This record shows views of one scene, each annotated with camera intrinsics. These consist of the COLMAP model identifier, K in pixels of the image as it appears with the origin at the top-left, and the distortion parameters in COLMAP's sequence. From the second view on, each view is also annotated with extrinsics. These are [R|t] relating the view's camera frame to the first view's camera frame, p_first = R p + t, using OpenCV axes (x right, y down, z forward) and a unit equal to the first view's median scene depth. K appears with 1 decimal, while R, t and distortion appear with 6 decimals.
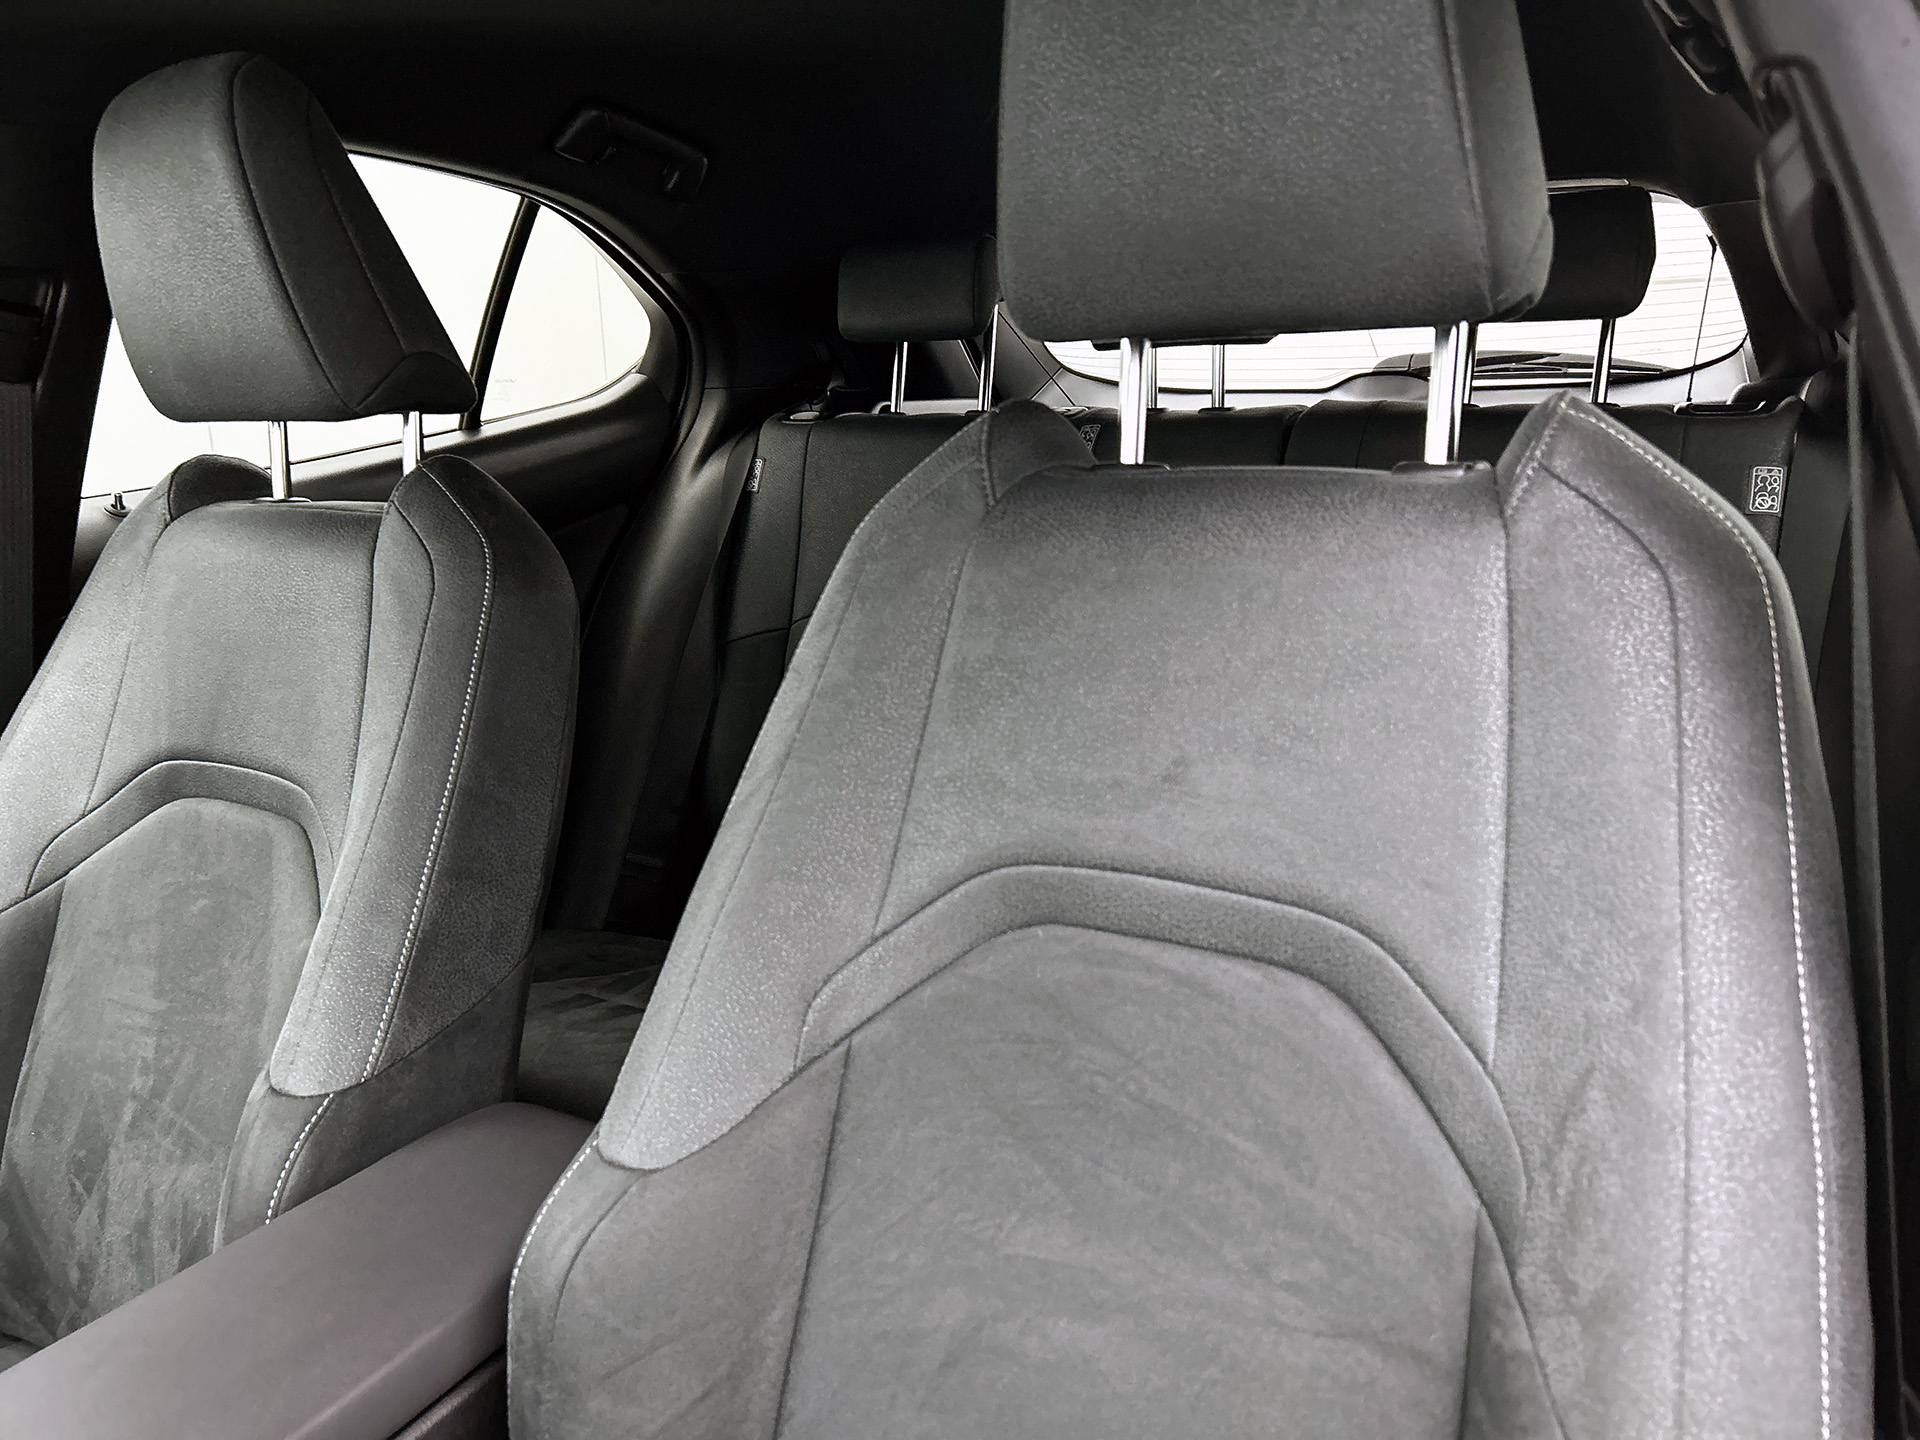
lens RADIAL K [[1446.9, 0, 960.0], [0, 1446.9, 720.0], [0, 0, 1]] dist [0.057439, -0.067726]
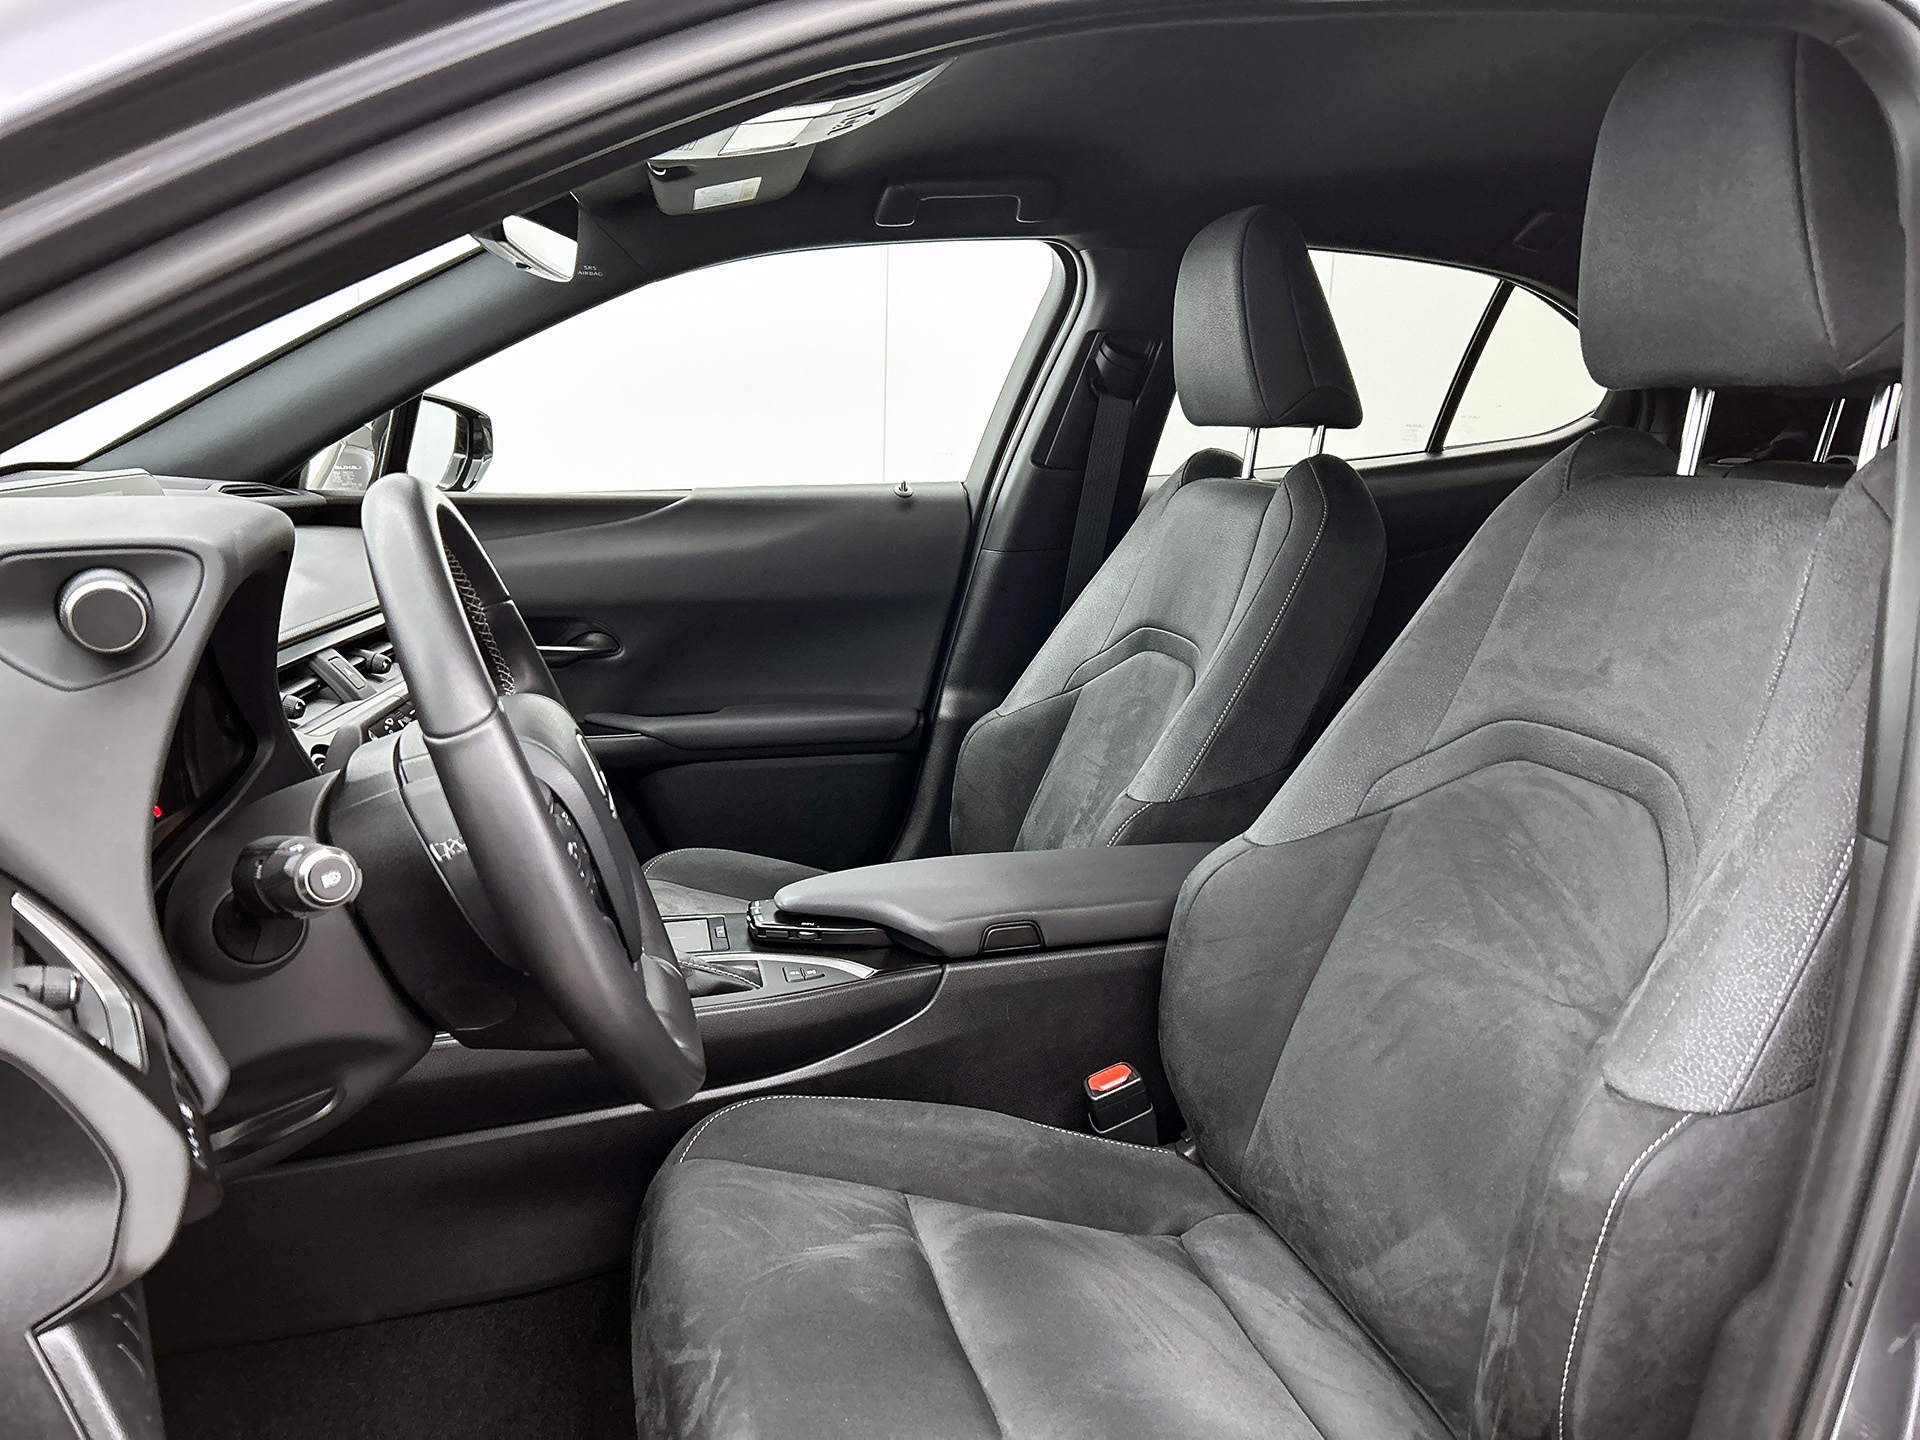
lens RADIAL K [[1446.9, 0, 960.0], [0, 1446.9, 720.0], [0, 0, 1]] dist [0.057439, -0.067726]
pose [[0.727573, 0.187994, -0.659769, 0.625592], [-0.209533, 0.976661, 0.047222, 0.147611], [0.653248, 0.103886, 0.749983, -0.547299]]
